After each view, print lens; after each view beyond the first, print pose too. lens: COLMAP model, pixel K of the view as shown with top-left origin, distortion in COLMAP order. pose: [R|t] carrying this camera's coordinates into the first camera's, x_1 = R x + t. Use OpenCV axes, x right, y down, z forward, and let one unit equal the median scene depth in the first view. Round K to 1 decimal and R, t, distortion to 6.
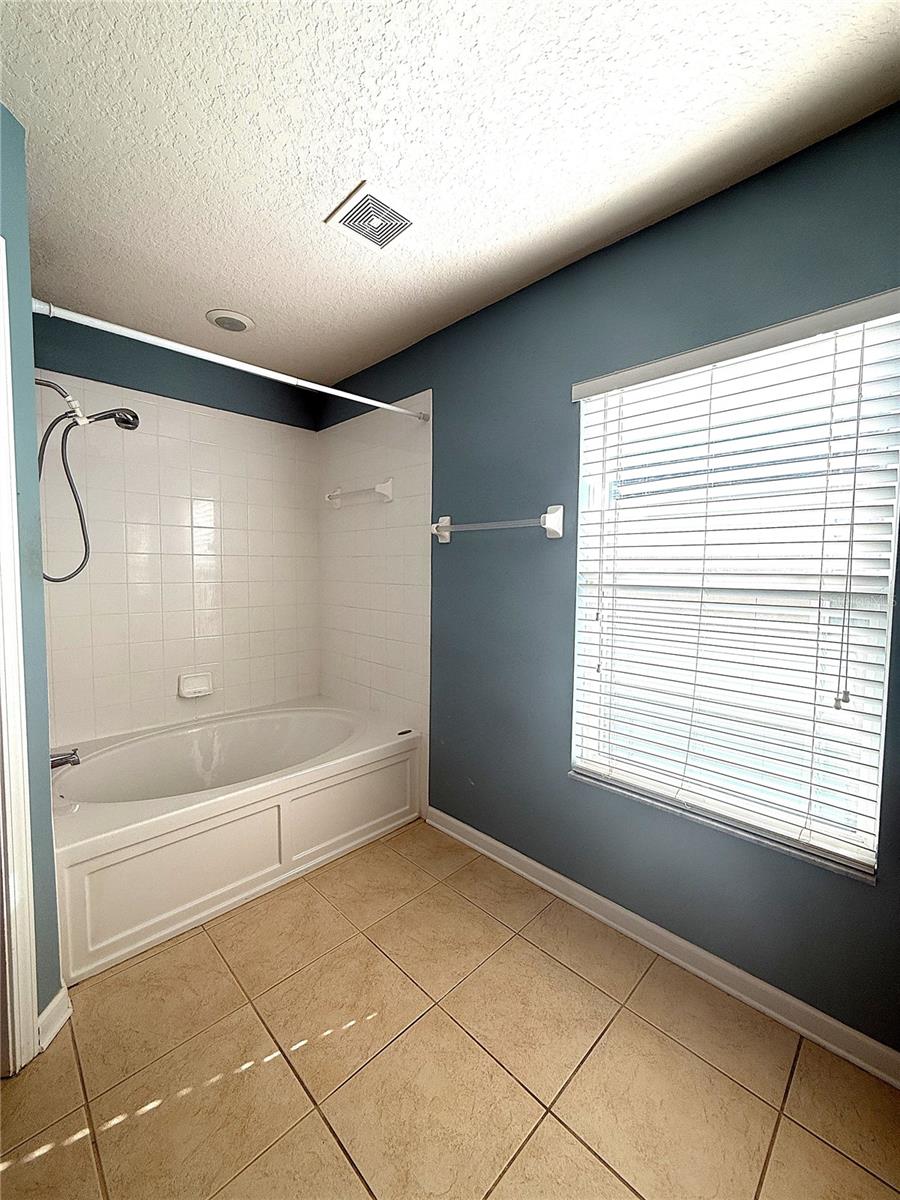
lens RADIAL K [[478.8, 0, 450.8], [0, 478.8, 599.8], [0, 0, 1]] dist [0.003917, 0.000068]
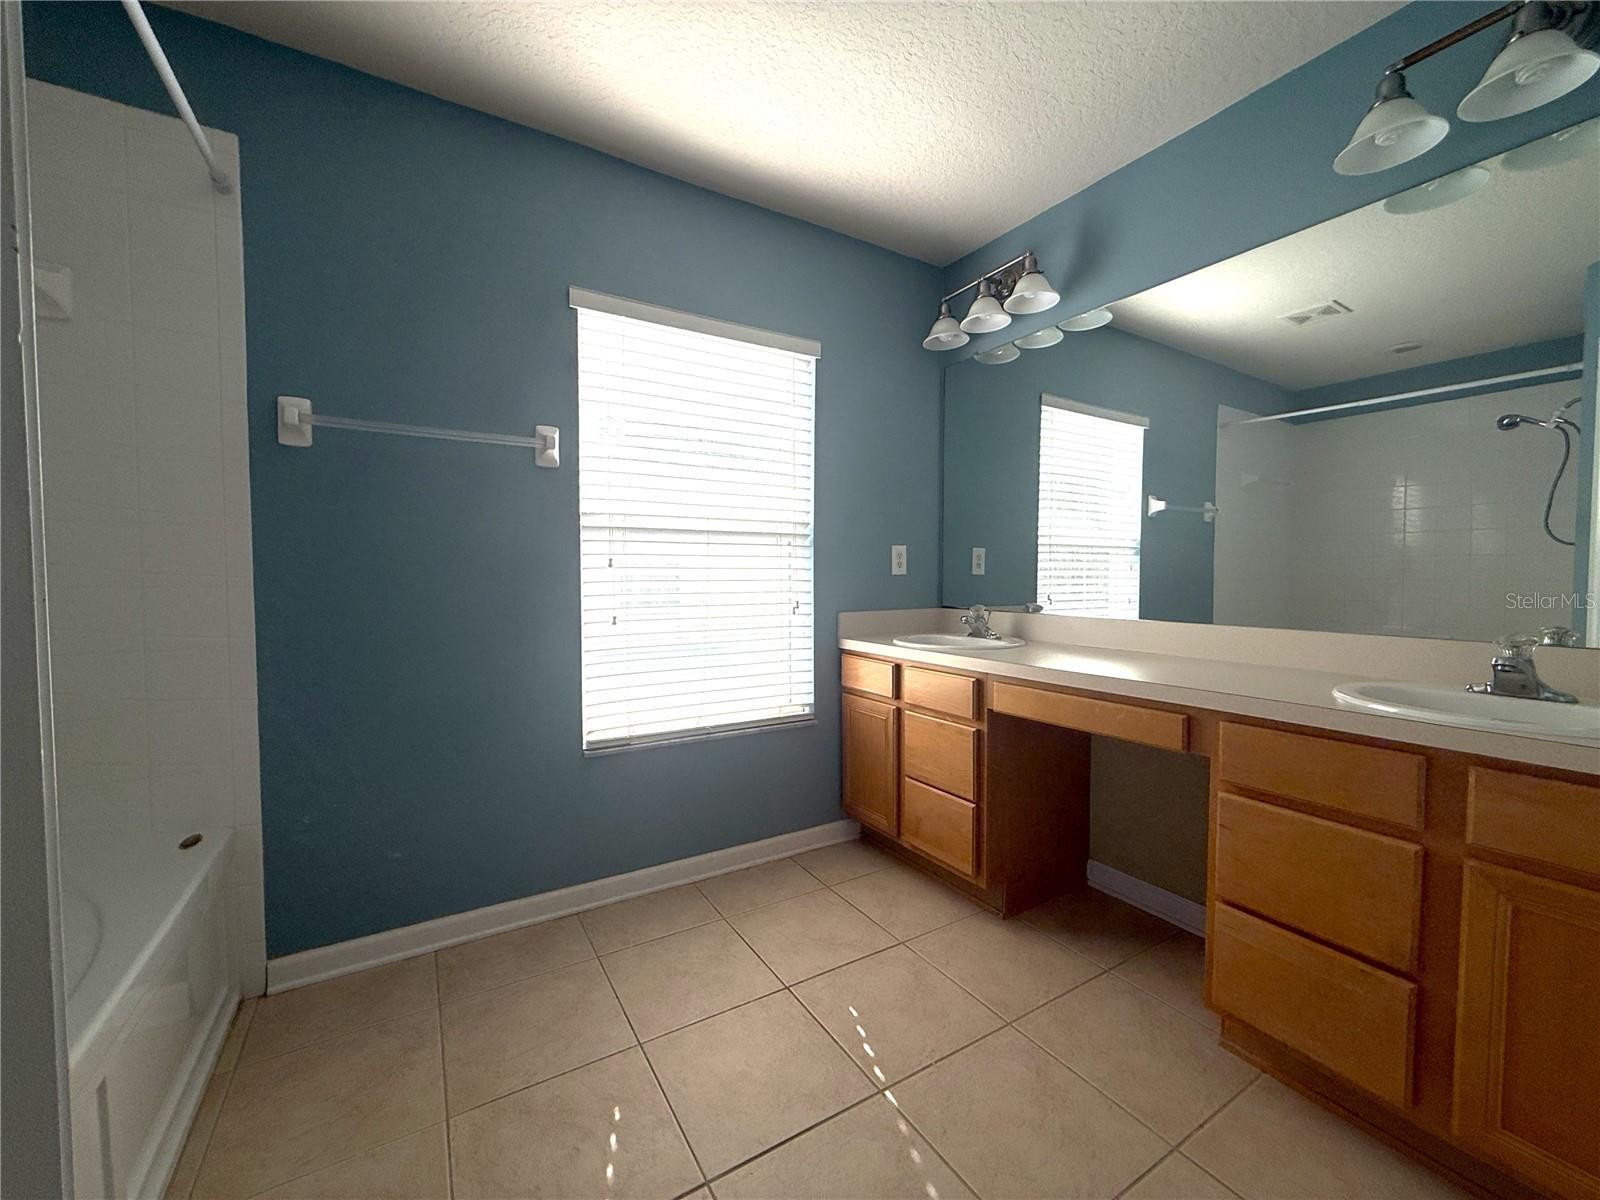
lens RADIAL K [[638.4, 0, 801.7], [0, 638.4, 599.3], [0, 0, 1]] dist [0.003917, 0.000068]
pose [[0.230024, -0.051662, 0.971813, -0.764468], [0.064225, 0.997219, 0.037811, 0.079689], [-0.971063, 0.053718, 0.232702, 0.379481]]
